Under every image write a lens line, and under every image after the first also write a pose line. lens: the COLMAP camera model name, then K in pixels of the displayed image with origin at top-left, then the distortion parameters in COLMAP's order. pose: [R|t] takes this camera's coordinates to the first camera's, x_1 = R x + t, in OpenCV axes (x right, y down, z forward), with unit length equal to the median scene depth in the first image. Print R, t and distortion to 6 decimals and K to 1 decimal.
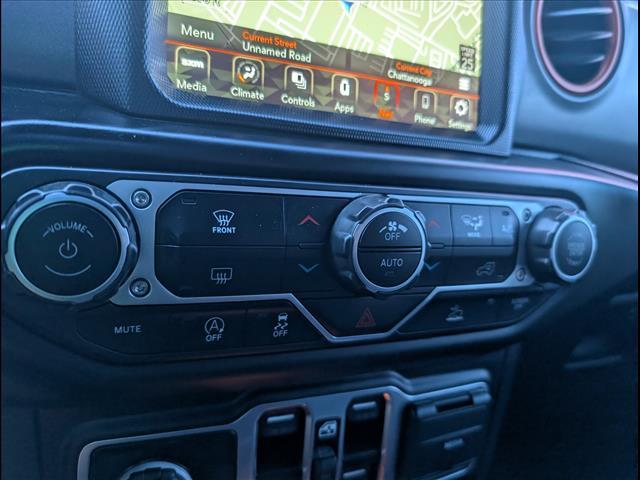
lens RADIAL K [[447.6, 0, 320.0], [0, 447.6, 240.0], [0, 0, 1]] dist [0.030276, 0.000148]
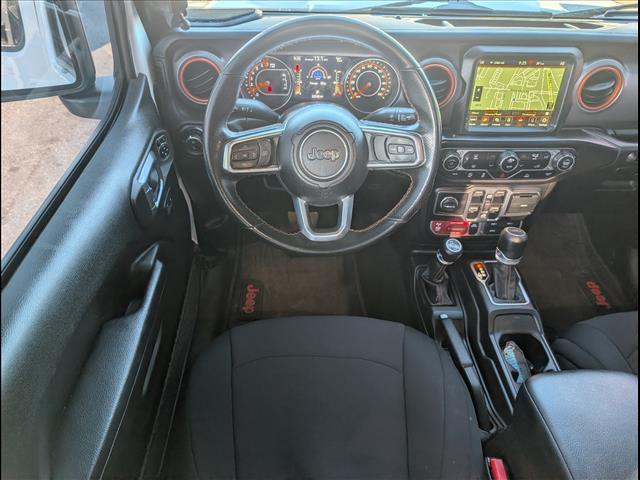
lens RADIAL K [[447.6, 0, 320.0], [0, 447.6, 240.0], [0, 0, 1]] dist [0.030276, 0.000148]
pose [[0.926069, 0.177100, -0.333215, 0.020234], [0.001359, 0.881458, 0.472261, -1.202816], [0.377352, -0.437799, 0.816050, -3.191253]]
